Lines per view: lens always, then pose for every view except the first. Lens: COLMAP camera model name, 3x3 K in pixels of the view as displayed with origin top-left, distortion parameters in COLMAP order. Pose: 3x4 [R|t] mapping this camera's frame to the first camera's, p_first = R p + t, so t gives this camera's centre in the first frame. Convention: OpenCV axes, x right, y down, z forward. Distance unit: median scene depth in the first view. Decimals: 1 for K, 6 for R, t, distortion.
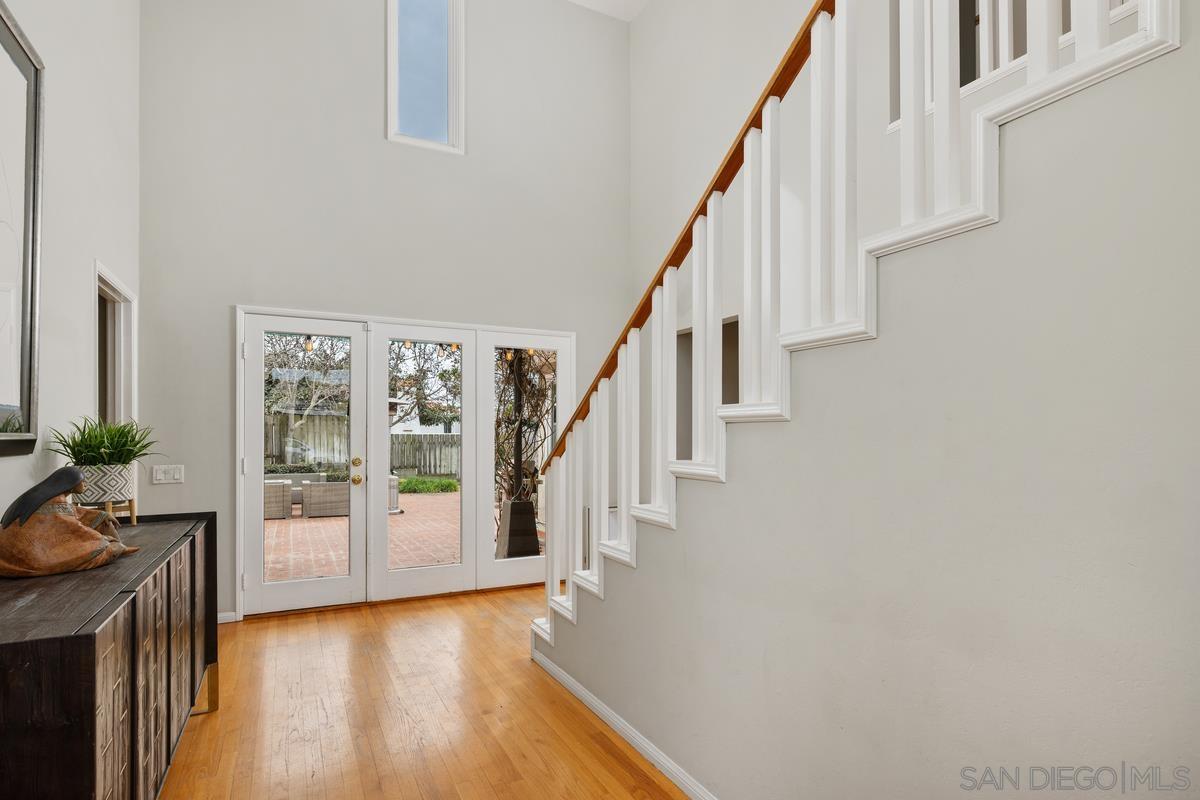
lens RADIAL K [[622.4, 0, 601.3], [0, 622.4, 433.2], [0, 0, 1]] dist [0.000499, -0.000031]
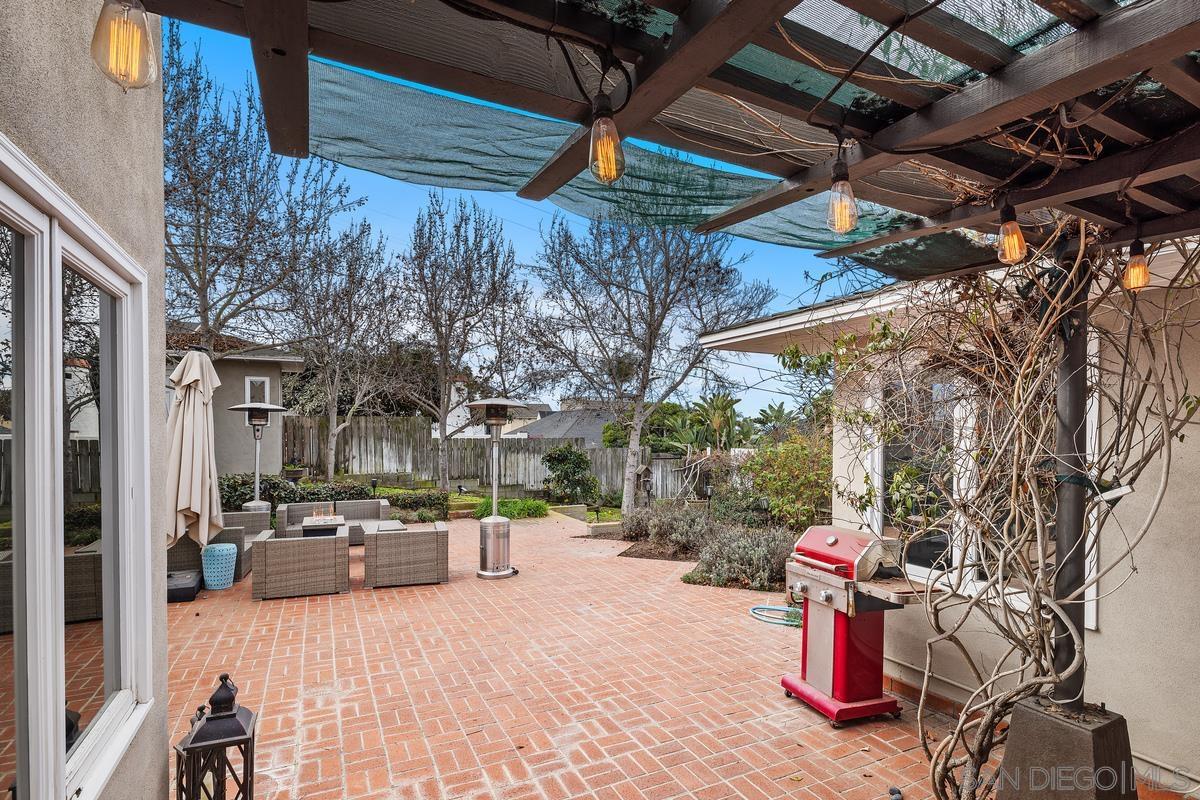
lens RADIAL K [[580.4, 0, 601.2], [0, 580.4, 440.0], [0, 0, 1]] dist [-0.004247, -0.000203]
pose [[0.999948, 0.002993, -0.009717, -0.121919], [-0.002769, 0.999731, 0.023040, -0.014515], [0.009784, -0.023012, 0.999687, 0.214063]]
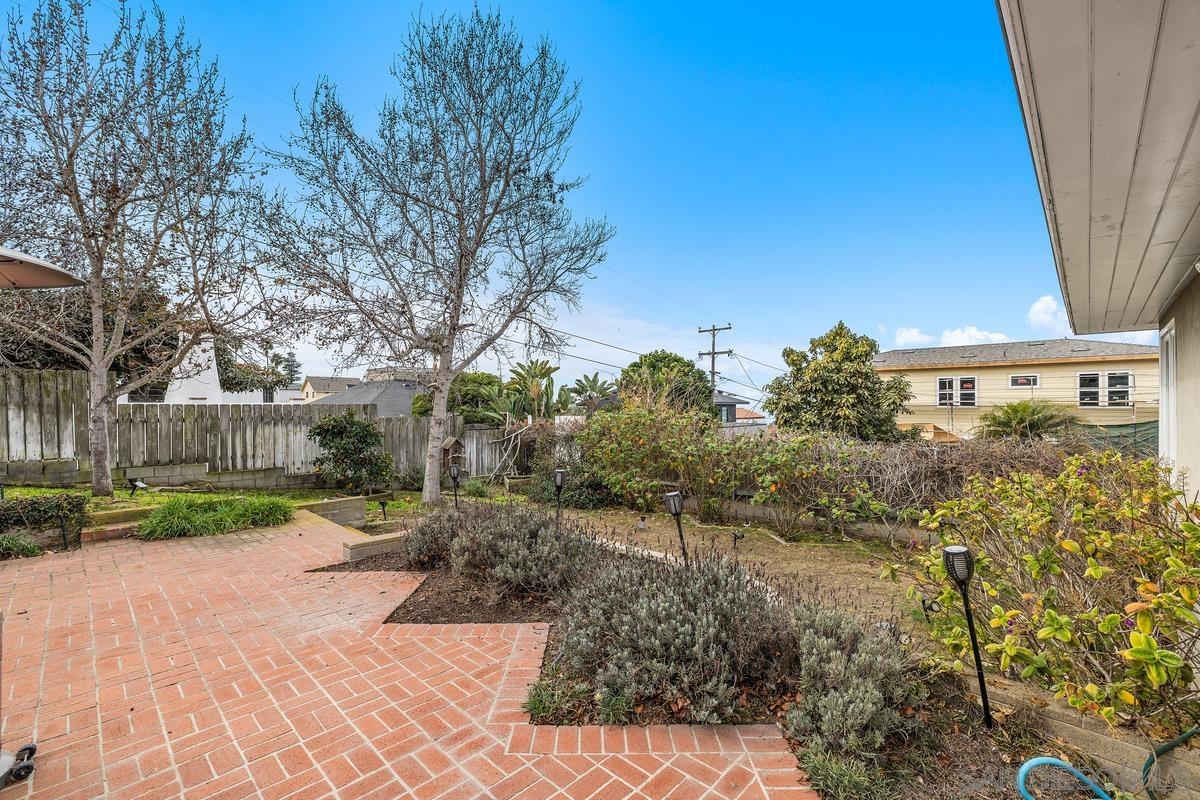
lens RADIAL K [[511.3, 0, 604.1], [0, 511.3, 399.9], [0, 0, 1]] dist [0.001752, 0.000339]
pose [[0.943238, 0.003098, 0.332104, -0.102554], [-0.001532, 0.999986, -0.004976, -0.000866], [-0.332115, 0.004185, 0.943230, 0.416224]]
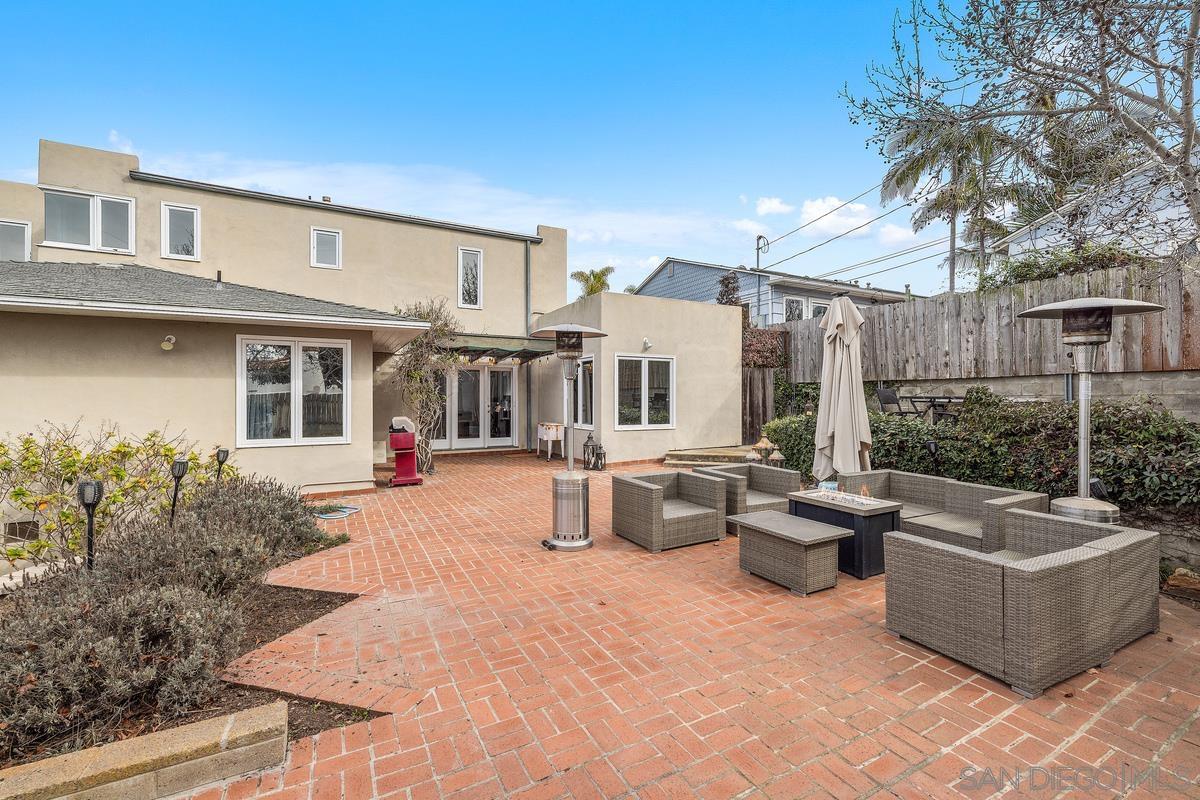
lens RADIAL K [[511.3, 0, 604.1], [0, 511.3, 399.9], [0, 0, 1]] dist [0.001752, 0.000339]
pose [[-0.999740, 0.000841, -0.022799, -0.195299], [0.000875, 0.999999, -0.001492, 0.004174], [0.022797, -0.001511, -0.999739, 0.778107]]
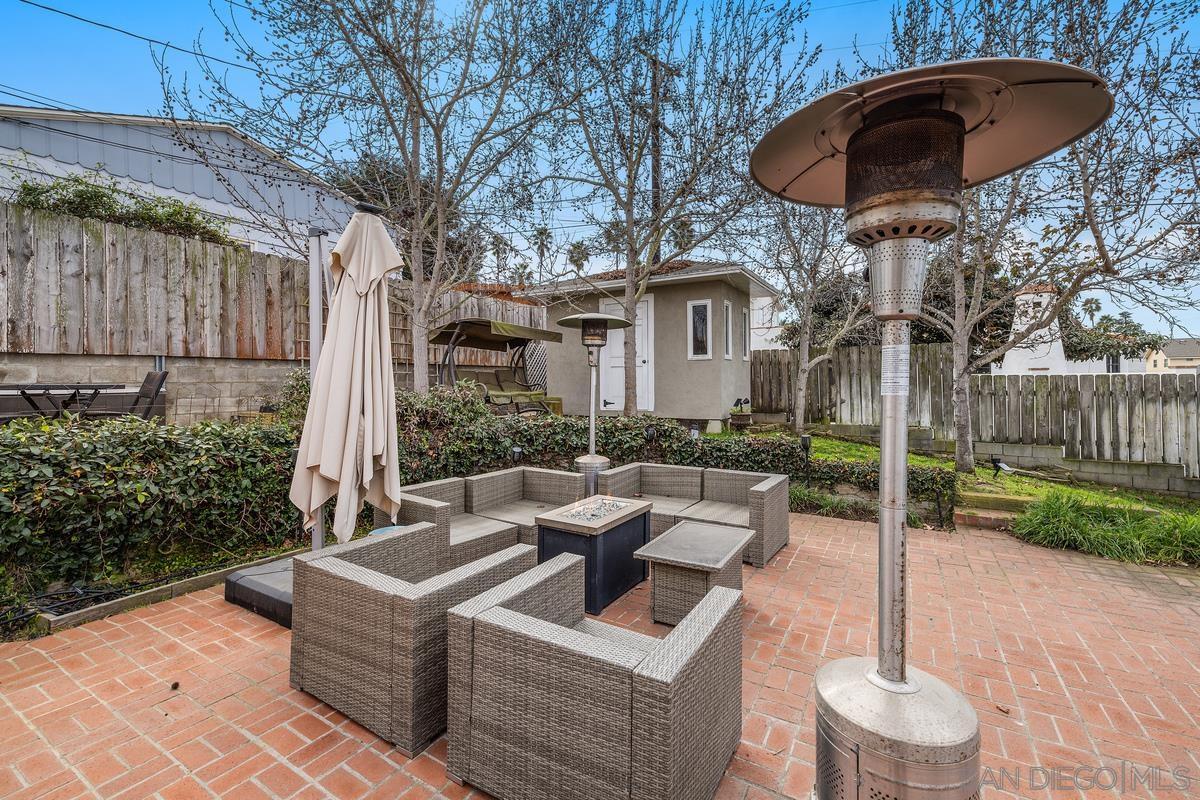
lens RADIAL K [[514.2, 0, 603.4], [0, 514.2, 381.9], [0, 0, 1]] dist [0.001334, 0.000254]
pose [[0.540651, 0.000130, -0.841247, -0.152815], [0.009929, 0.999929, 0.006536, 0.000834], [0.841188, -0.011886, 0.540612, 0.481971]]
